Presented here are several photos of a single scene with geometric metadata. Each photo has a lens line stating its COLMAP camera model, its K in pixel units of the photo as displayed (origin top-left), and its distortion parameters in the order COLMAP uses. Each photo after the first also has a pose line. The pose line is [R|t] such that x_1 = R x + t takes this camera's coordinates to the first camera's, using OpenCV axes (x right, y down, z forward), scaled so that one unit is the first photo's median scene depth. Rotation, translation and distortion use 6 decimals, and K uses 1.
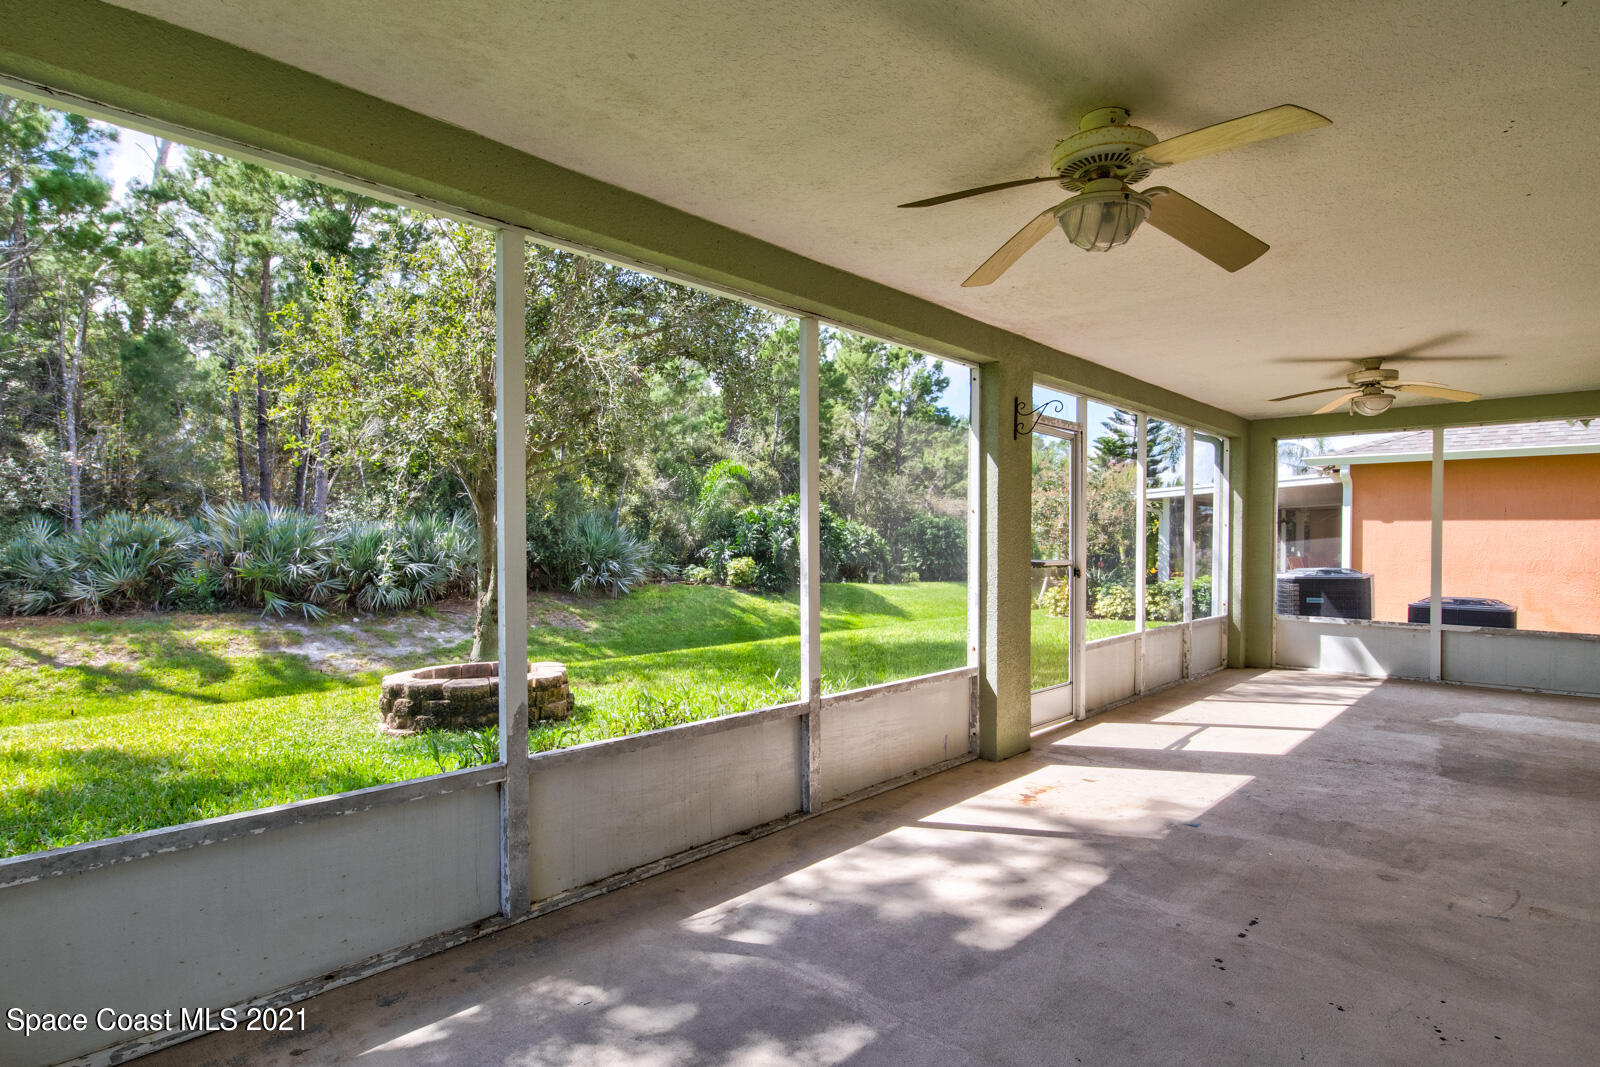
lens RADIAL K [[804.5, 0, 800.0], [0, 804.5, 533.5], [0, 0, 1]] dist [0.000899, -0.000771]
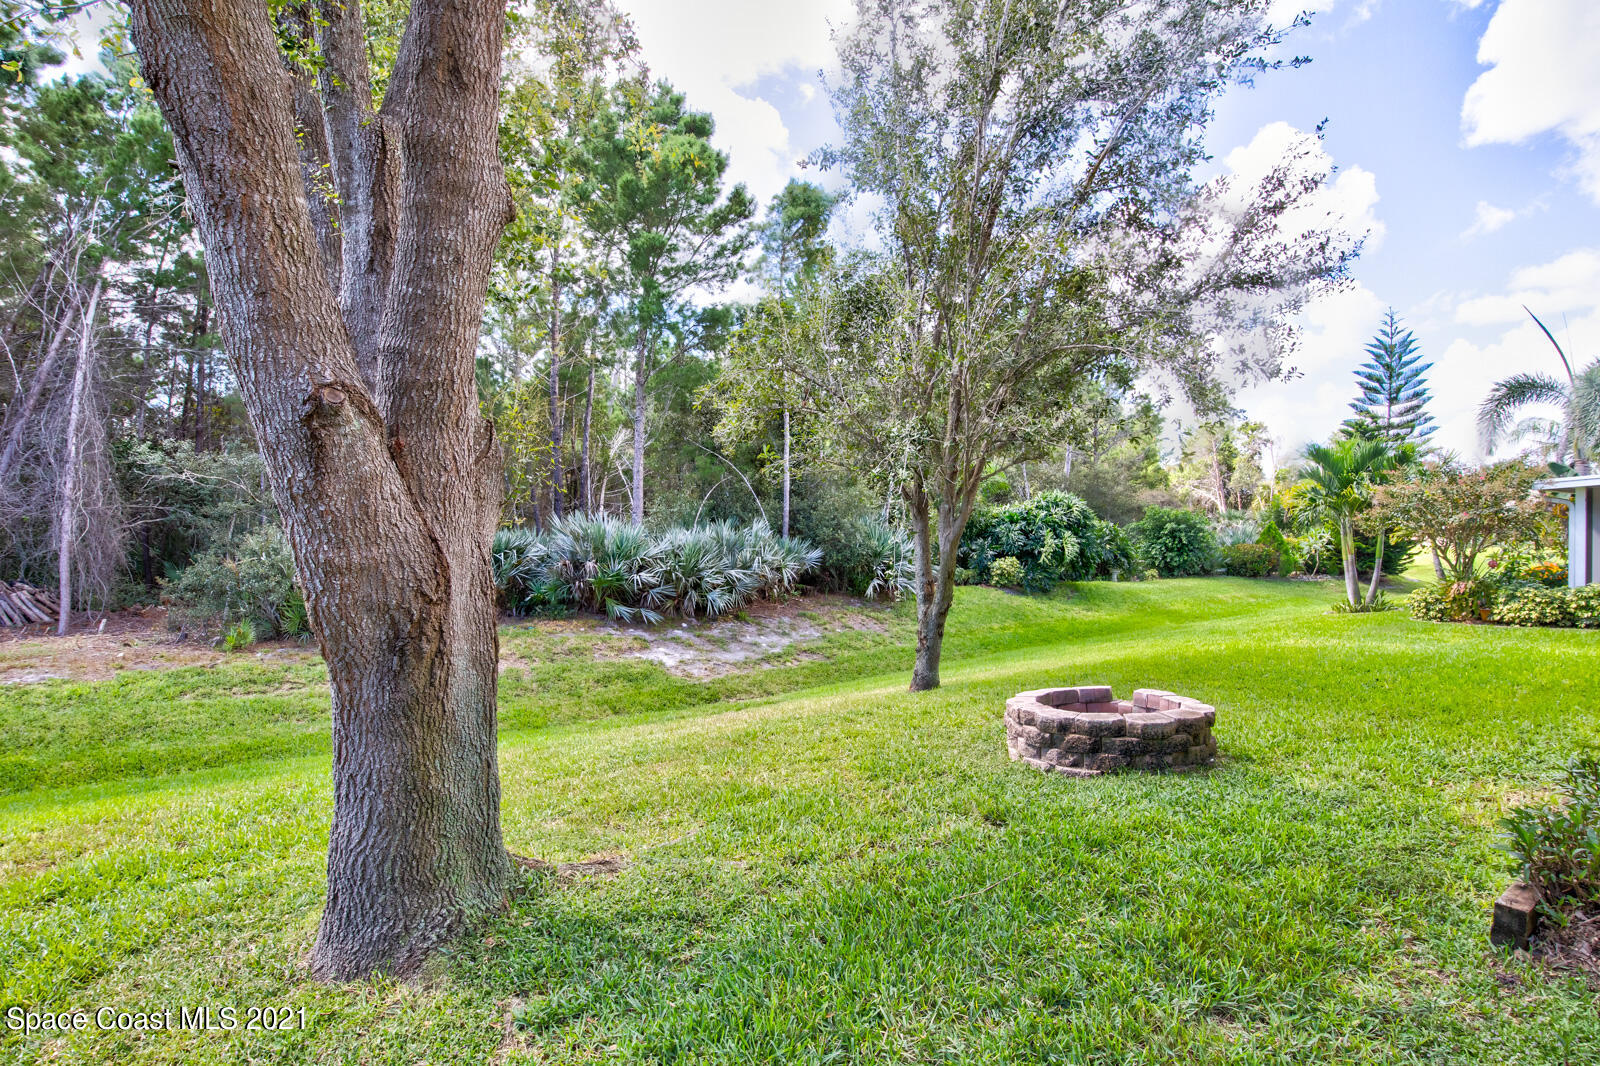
lens RADIAL K [[794.5, 0, 826.3], [0, 794.5, 546.5], [0, 0, 1]] dist [-0.000925, -0.000106]
pose [[0.989168, -0.014548, -0.146067, -0.170796], [0.017895, 0.999606, 0.021627, -0.009652], [0.145695, -0.024006, 0.989038, 0.015193]]
